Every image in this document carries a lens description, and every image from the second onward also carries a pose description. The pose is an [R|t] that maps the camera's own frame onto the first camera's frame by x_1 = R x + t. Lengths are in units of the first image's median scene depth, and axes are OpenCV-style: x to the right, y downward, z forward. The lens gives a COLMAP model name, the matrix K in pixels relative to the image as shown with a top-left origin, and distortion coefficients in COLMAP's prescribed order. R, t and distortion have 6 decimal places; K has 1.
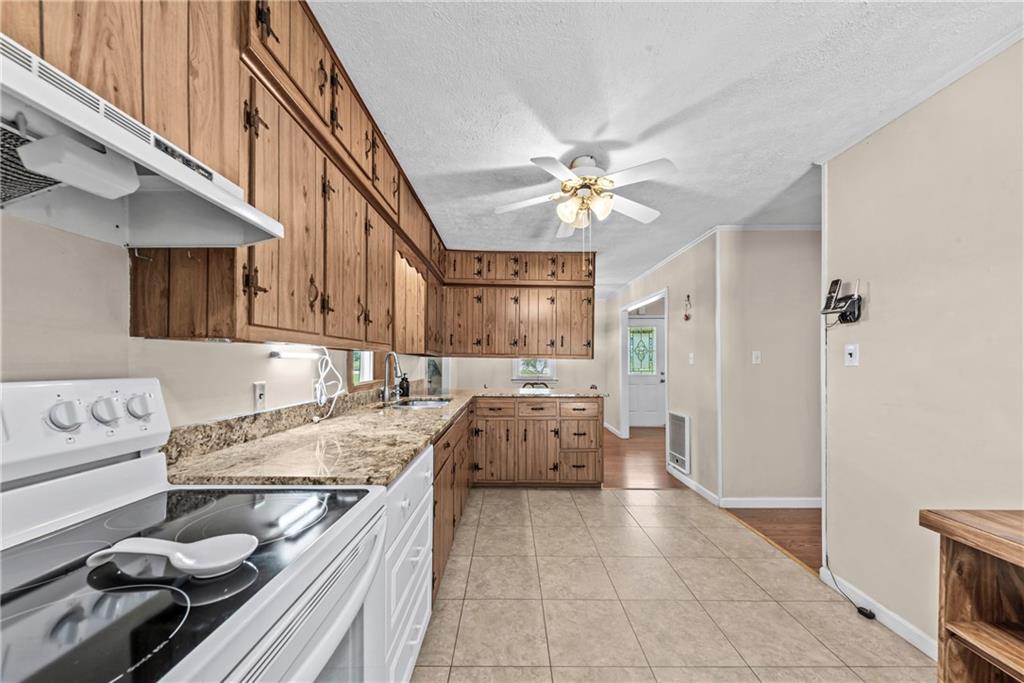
lens RADIAL K [[360.4, 0, 512.4], [0, 360.4, 363.9], [0, 0, 1]] dist [0.008302, -0.000024]
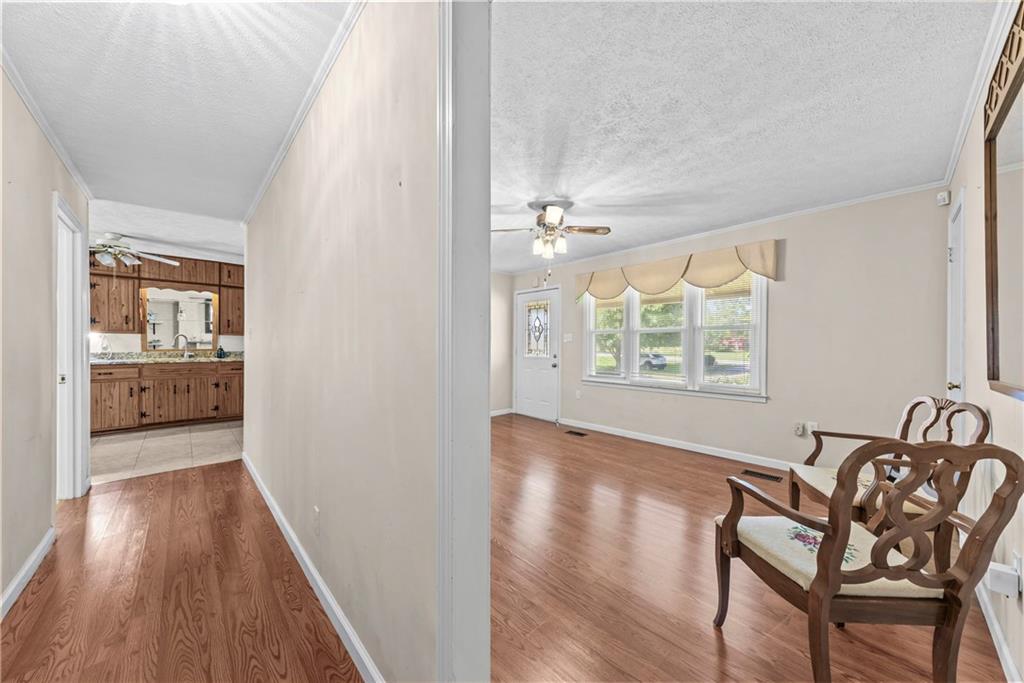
lens RADIAL K [[360.4, 0, 520.2], [0, 360.4, 346.5], [0, 0, 1]] dist [0.008302, -0.000024]
pose [[0.656674, 0.014668, -0.754032, 2.143866], [-0.013960, 0.999876, 0.007293, -0.003747], [0.754045, 0.005737, 0.656798, 0.946467]]
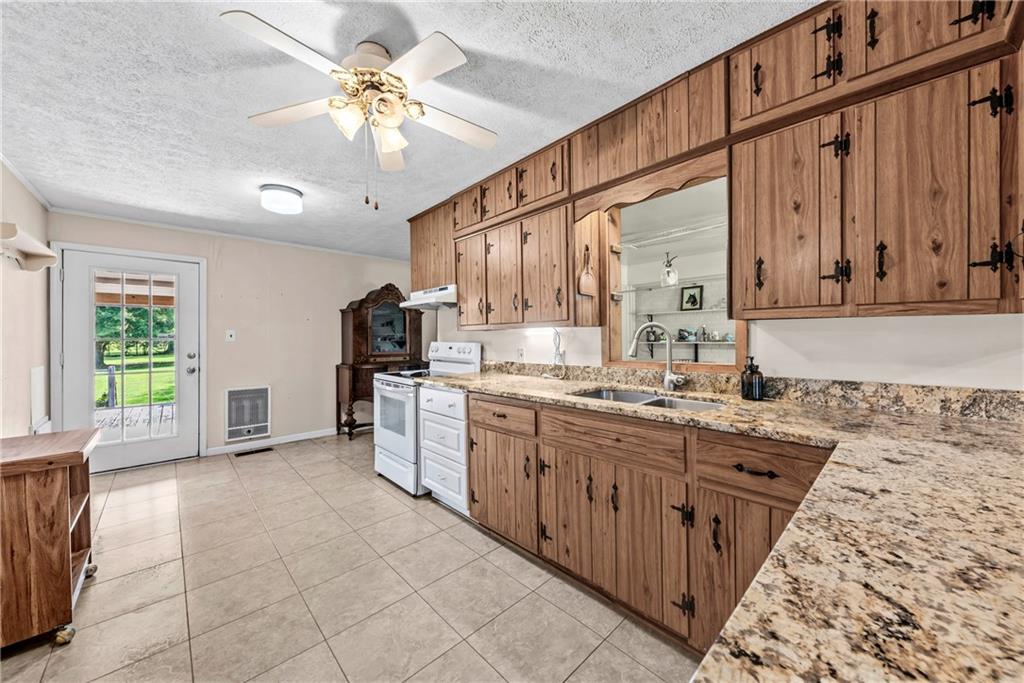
lens RADIAL K [[374.6, 0, 511.3], [0, 374.6, 338.4], [0, 0, 1]] dist [0.012137, 0.000034]
pose [[-0.743087, 0.005770, -0.669170, 0.344453], [0.004051, 0.999983, 0.004124, -0.004455], [0.669183, 0.000354, -0.743098, 1.190812]]
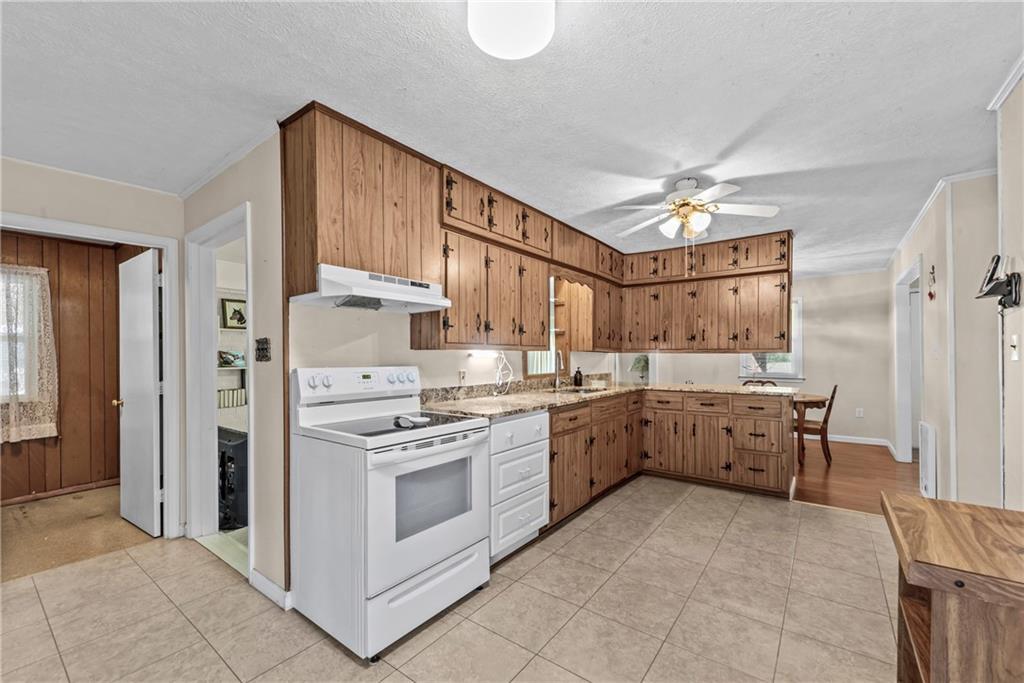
lens RADIAL K [[421.1, 0, 512.7], [0, 421.1, 361.6], [0, 0, 1]] dist [0.005023, -0.000432]
pose [[0.796521, -0.000045, -0.604612, 0.388827], [0.004344, 0.999975, 0.005649, -0.001917], [0.604596, -0.007126, 0.796500, -0.271068]]
